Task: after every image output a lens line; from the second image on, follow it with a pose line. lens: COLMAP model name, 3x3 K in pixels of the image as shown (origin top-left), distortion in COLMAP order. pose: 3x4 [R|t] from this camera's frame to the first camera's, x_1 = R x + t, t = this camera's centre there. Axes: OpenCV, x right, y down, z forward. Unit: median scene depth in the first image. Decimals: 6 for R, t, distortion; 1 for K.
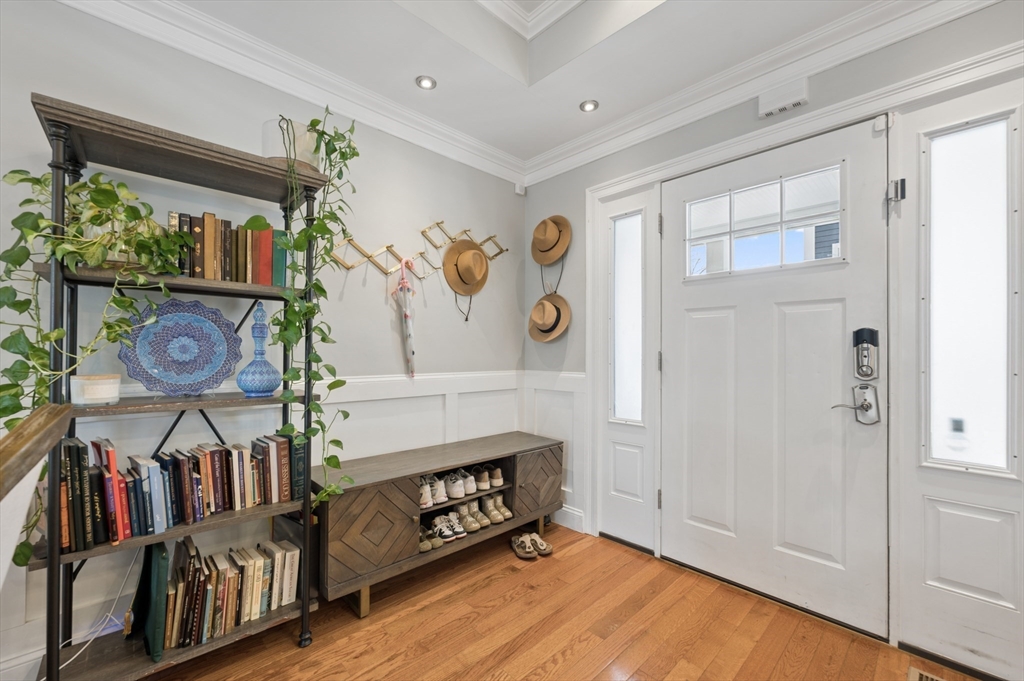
lens RADIAL K [[411.0, 0, 511.9], [0, 411.0, 349.4], [0, 0, 1]] dist [-0.005039, -0.000341]
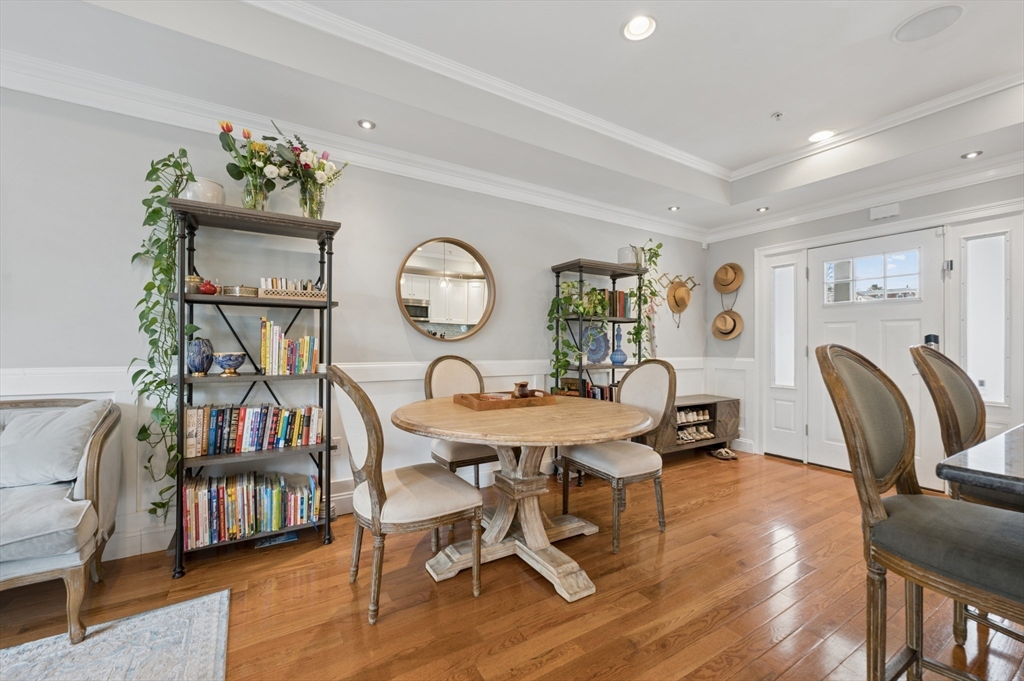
lens RADIAL K [[411.0, 0, 509.3], [0, 411.0, 341.3], [0, 0, 1]] dist [-0.005039, -0.000341]
pose [[0.976235, -0.000679, -0.216712, -0.492037], [0.000444, 0.999999, -0.001135, -0.012813], [0.216713, 0.001012, 0.976235, -0.966229]]
